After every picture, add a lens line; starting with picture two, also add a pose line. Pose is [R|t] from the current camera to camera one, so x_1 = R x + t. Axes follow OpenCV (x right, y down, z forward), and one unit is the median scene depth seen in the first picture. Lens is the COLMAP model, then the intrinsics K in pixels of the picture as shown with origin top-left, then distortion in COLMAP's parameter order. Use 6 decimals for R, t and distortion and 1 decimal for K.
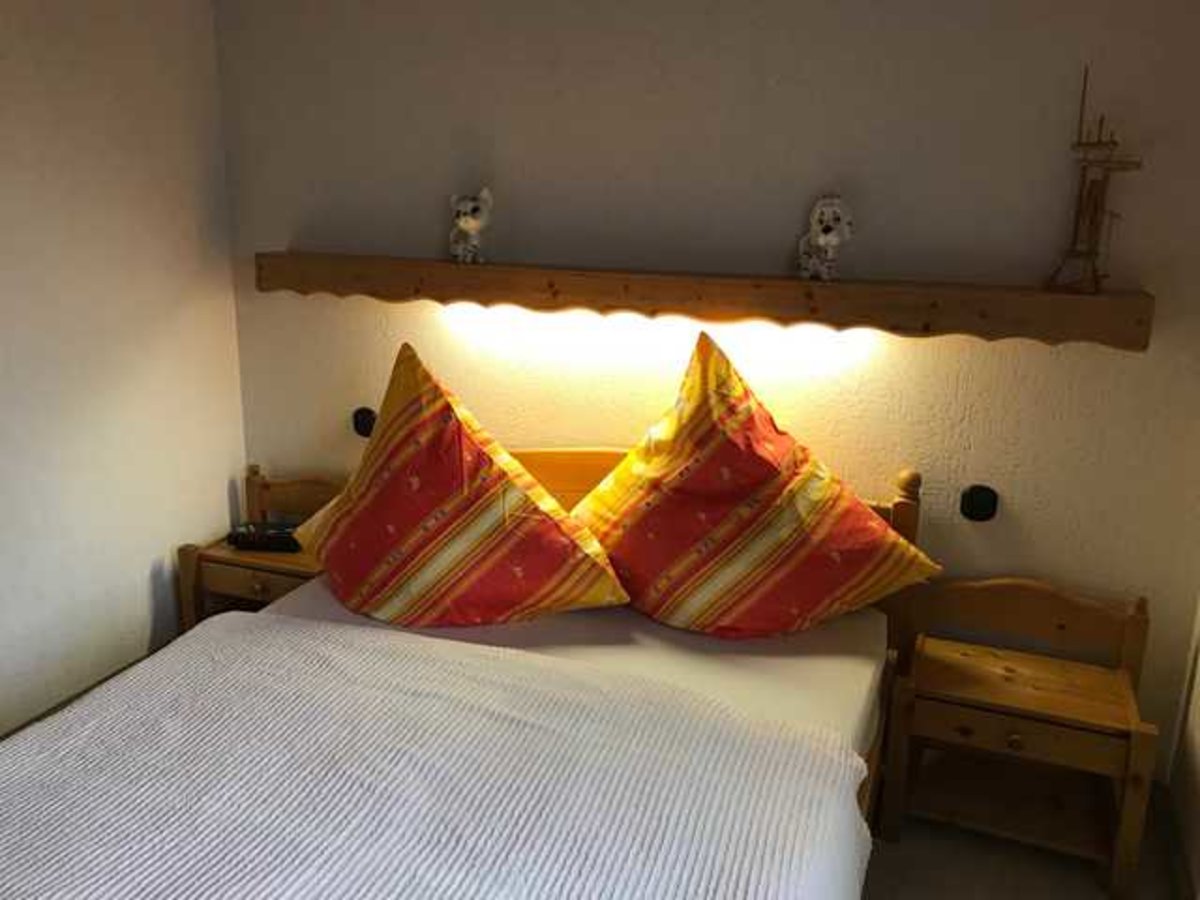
lens RADIAL K [[961.3, 0, 596.5], [0, 961.3, 426.2], [0, 0, 1]] dist [0.010131, -0.004636]
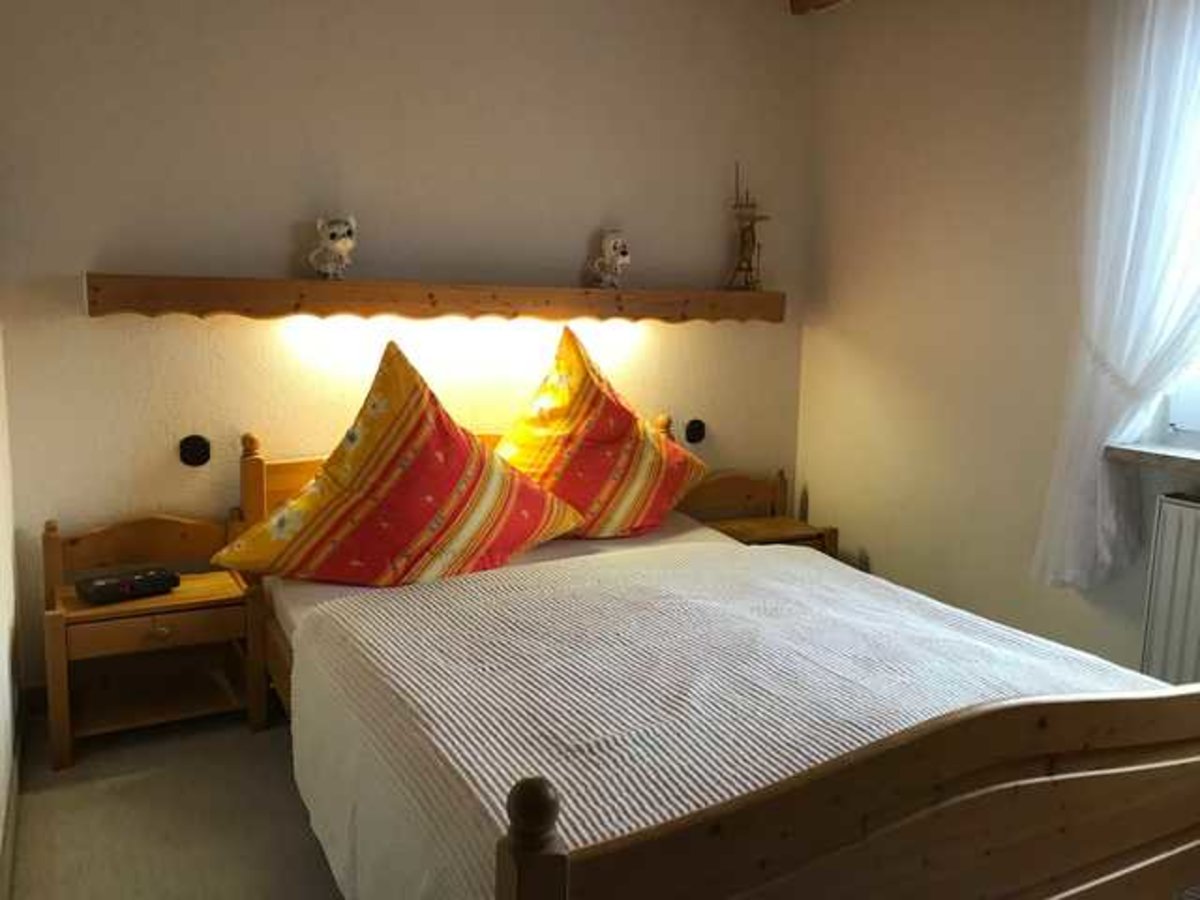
lens RADIAL K [[961.3, 0, 596.5], [0, 961.3, 426.2], [0, 0, 1]] dist [0.010131, -0.004636]
pose [[0.666491, -0.104672, 0.738129, -0.891951], [0.166102, 0.986056, -0.010150, 0.063887], [-0.726774, 0.129369, 0.674584, 0.073703]]
